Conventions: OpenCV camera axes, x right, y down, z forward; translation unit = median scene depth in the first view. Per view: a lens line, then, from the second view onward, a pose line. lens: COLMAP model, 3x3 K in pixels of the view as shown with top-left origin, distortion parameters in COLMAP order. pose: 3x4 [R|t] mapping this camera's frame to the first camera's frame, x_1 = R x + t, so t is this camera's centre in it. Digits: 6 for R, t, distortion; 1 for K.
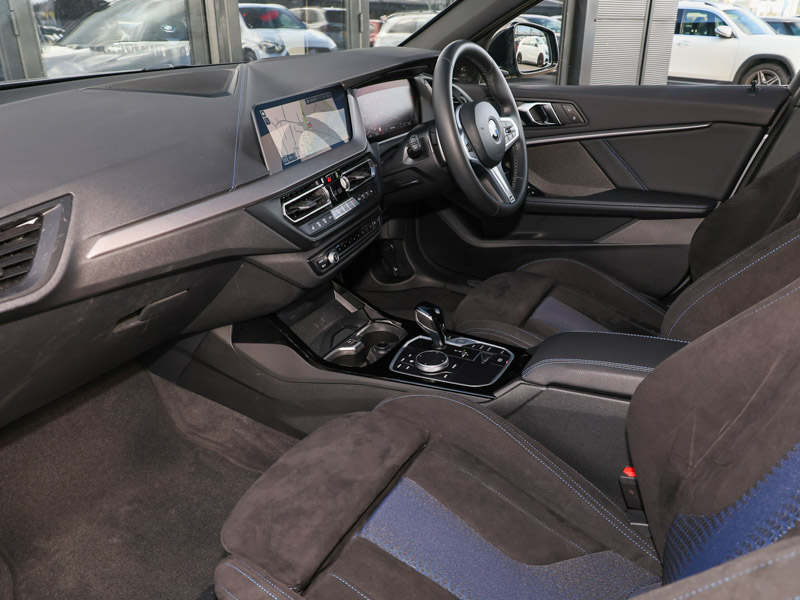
lens RADIAL K [[621.6, 0, 400.0], [0, 621.6, 300.0], [0, 0, 1]] dist [0.003929, 0.003332]
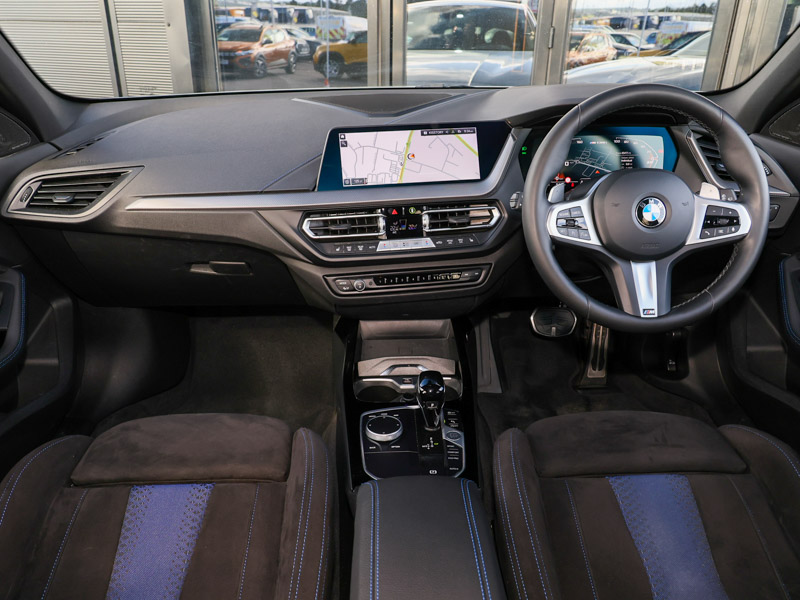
lens RADIAL K [[621.6, 0, 400.0], [0, 621.6, 300.0], [0, 0, 1]] dist [0.003929, 0.003332]
pose [[0.508764, 0.356655, -0.783554, 0.732890], [-0.358167, 0.915332, 0.184078, -0.257338], [0.782864, 0.186990, 0.593429, 0.457506]]
